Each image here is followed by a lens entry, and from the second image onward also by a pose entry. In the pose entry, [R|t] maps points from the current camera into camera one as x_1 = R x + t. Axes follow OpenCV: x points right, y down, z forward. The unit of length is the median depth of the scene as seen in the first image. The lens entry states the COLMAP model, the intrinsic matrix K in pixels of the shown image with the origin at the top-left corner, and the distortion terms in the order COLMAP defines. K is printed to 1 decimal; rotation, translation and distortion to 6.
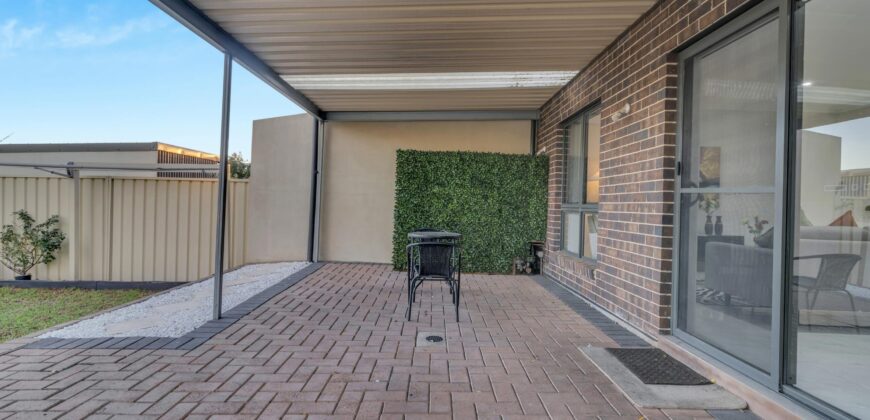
lens RADIAL K [[411.2, 0, 432.2], [0, 411.2, 200.4], [0, 0, 1]] dist [-0.000002, 0.000399]
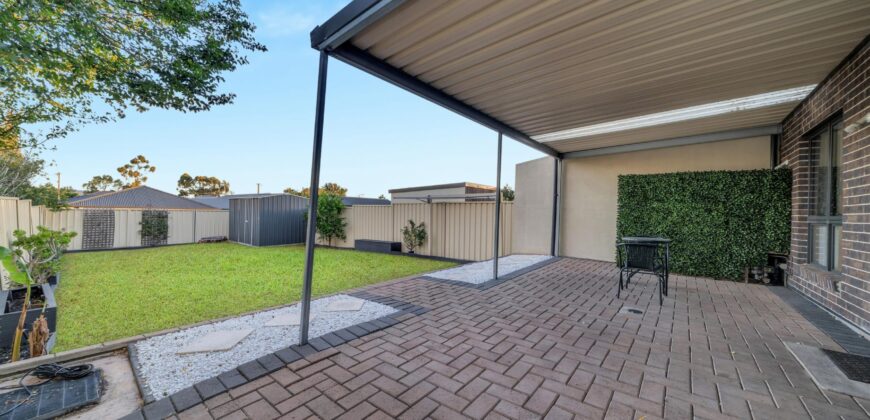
lens RADIAL K [[300.8, 0, 436.3], [0, 300.8, 211.7], [0, 0, 1]] dist [-0.001232, -0.000161]
pose [[0.778221, -0.009201, -0.627923, 0.070106], [0.001322, 0.999914, -0.013013, 0.005776], [0.627989, 0.009296, 0.778167, -0.126013]]
